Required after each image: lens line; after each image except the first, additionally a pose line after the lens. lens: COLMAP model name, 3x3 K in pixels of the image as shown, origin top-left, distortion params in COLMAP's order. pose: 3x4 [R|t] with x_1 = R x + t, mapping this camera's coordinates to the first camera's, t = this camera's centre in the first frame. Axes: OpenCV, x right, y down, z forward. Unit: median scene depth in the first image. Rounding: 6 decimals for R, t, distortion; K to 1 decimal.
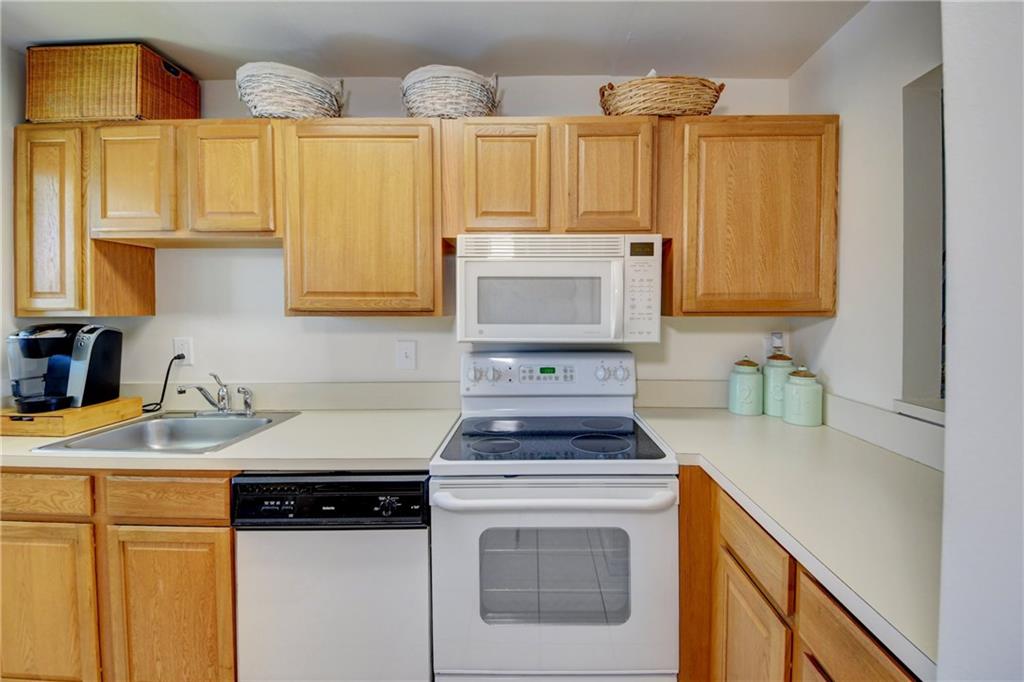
lens RADIAL K [[434.2, 0, 531.4], [0, 434.2, 316.1], [0, 0, 1]] dist [-0.009619, -0.003099]
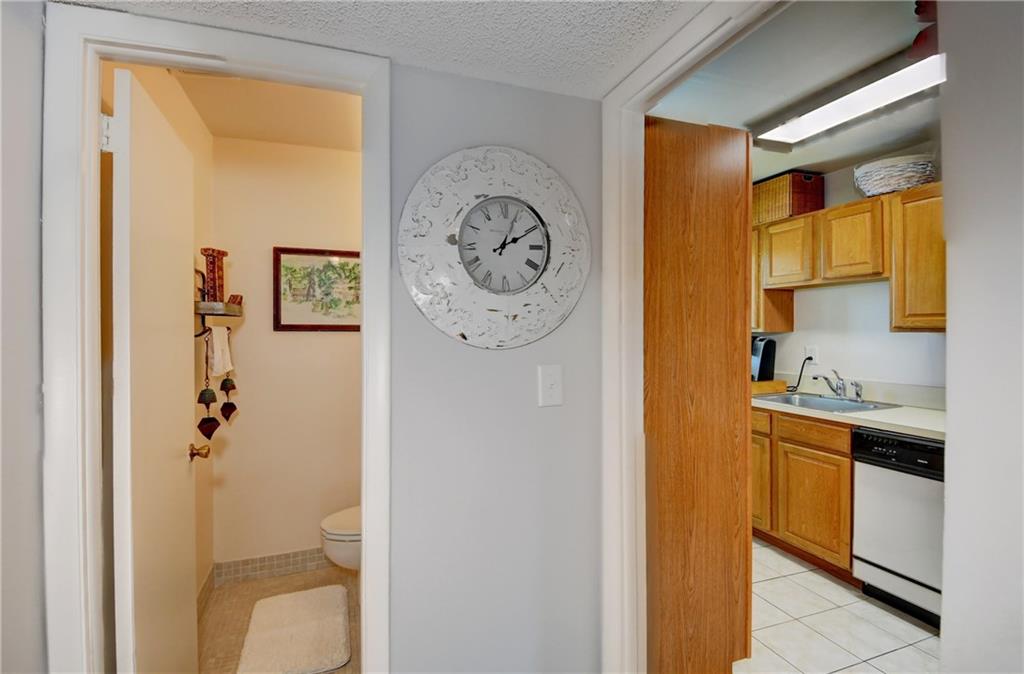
lens RADIAL K [[426.6, 0, 505.5], [0, 426.6, 331.3], [0, 0, 1]] dist [-0.000384, -0.003592]
pose [[0.320869, 0.002508, -0.947120, 0.336559], [-0.014959, 0.999885, -0.002420, 0.019635], [0.947006, 0.014944, 0.320869, -0.626503]]
